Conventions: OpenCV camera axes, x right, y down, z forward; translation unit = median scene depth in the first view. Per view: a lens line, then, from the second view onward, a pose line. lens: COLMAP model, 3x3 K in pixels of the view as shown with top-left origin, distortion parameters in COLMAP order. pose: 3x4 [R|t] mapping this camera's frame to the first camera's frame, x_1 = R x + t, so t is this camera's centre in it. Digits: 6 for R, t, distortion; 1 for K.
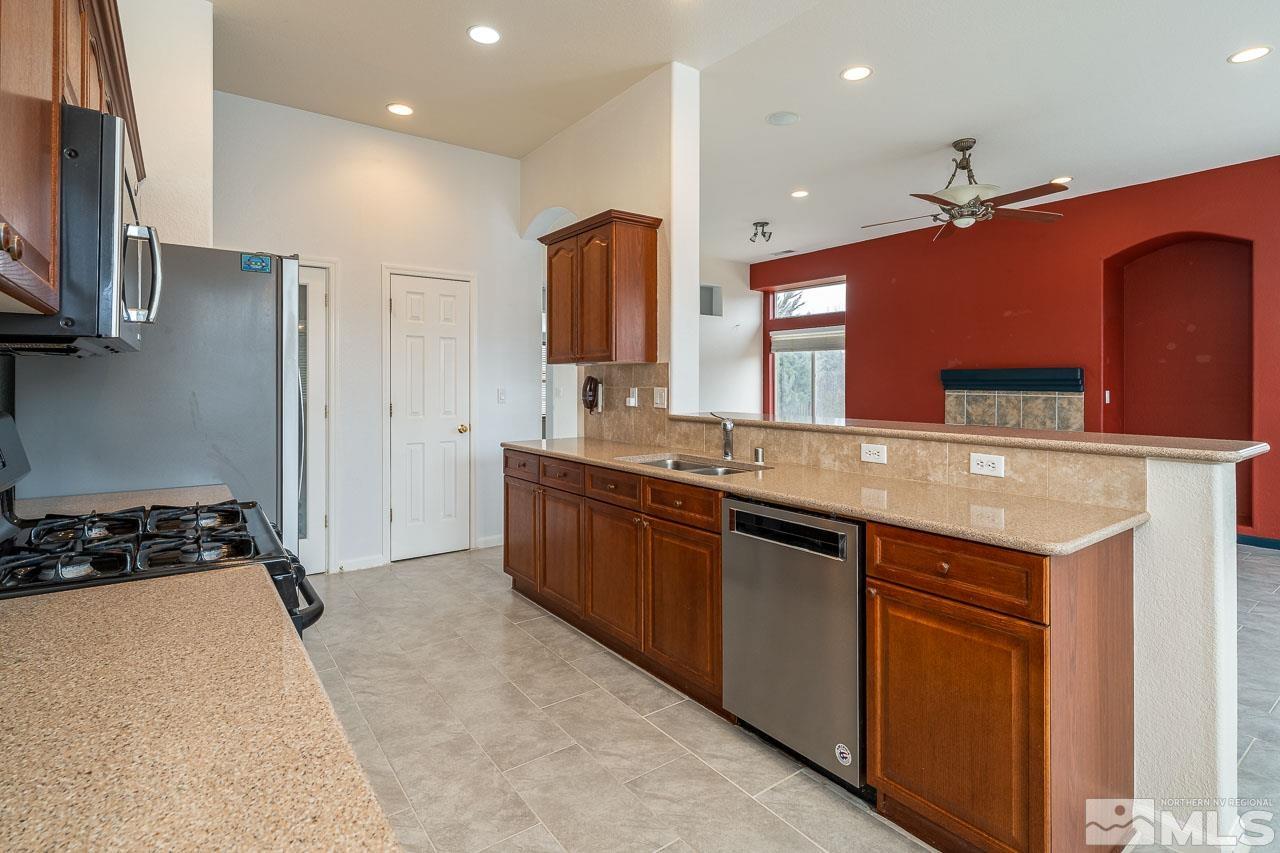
lens RADIAL K [[627.1, 0, 641.9], [0, 627.1, 379.8], [0, 0, 1]] dist [0.001955, 0.000120]
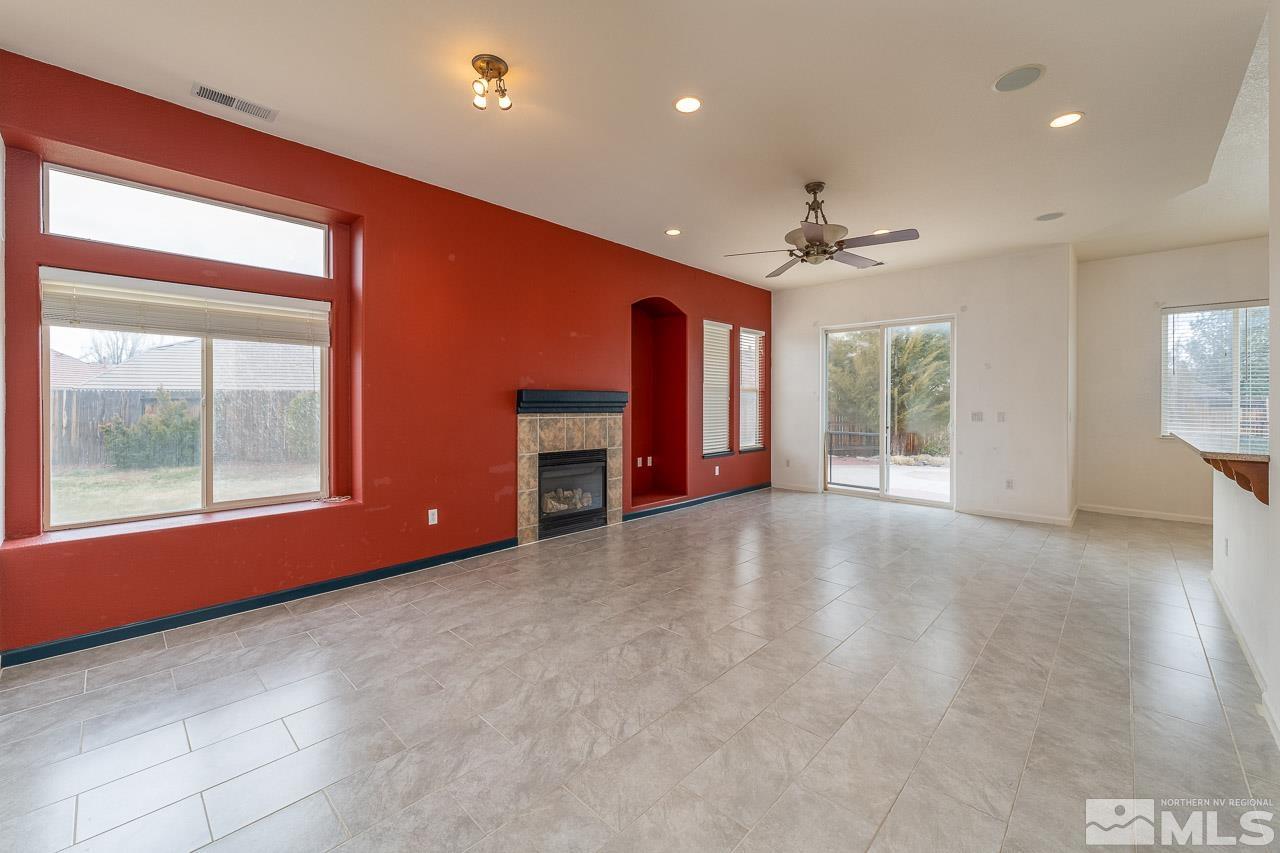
lens RADIAL K [[515.4, 0, 637.6], [0, 515.4, 401.3], [0, 0, 1]] dist [0.009062, 0.000021]
pose [[-0.165949, -0.001572, 0.986133, -0.321476], [-0.009554, 0.999954, -0.000014, -0.002843], [-0.986088, -0.009424, -0.165957, 1.449677]]
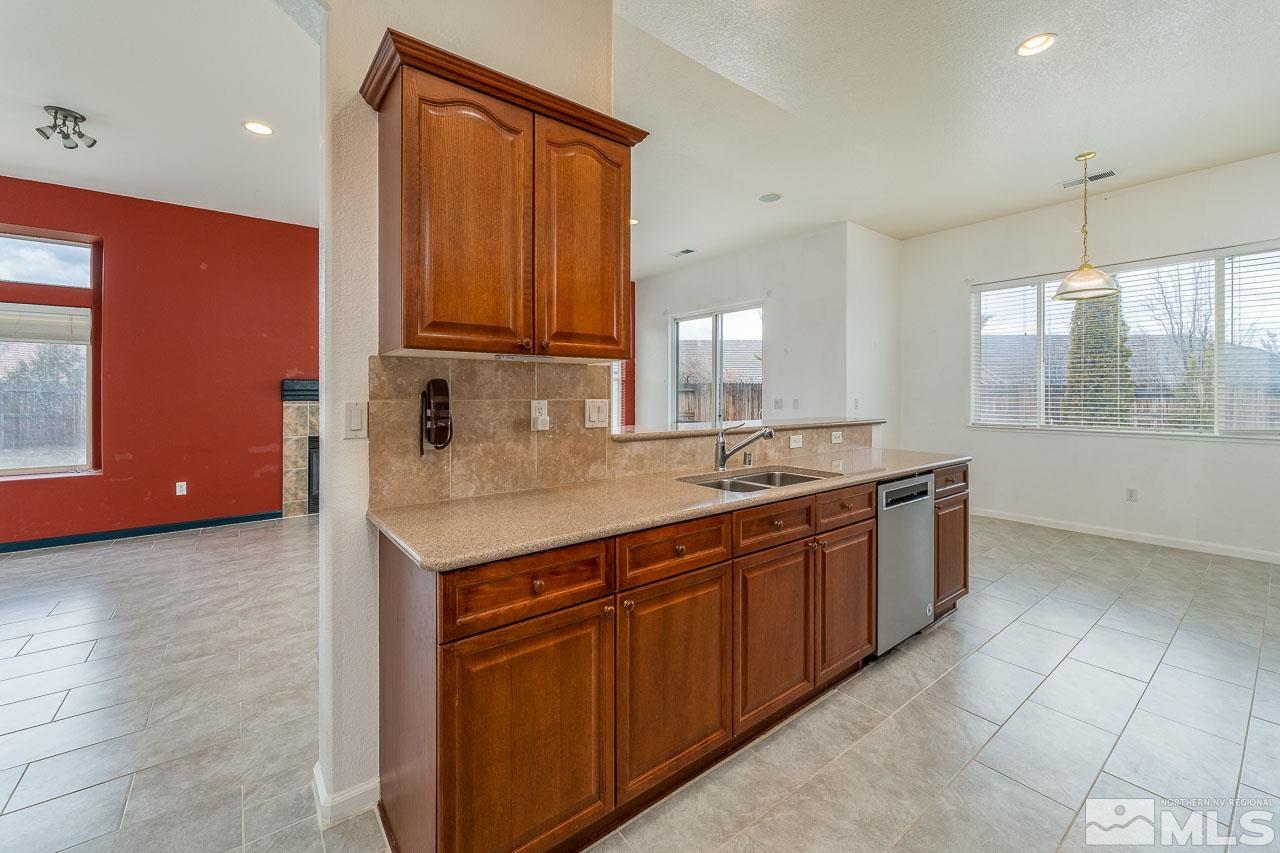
lens RADIAL K [[515.3, 0, 622.3], [0, 515.3, 396.7], [0, 0, 1]] dist [0.000286, -0.000019]
pose [[-0.016323, -0.005464, 0.999852, -0.441270], [-0.004574, 0.999975, 0.005390, 0.004695], [-0.999856, -0.004486, -0.016347, 0.768885]]
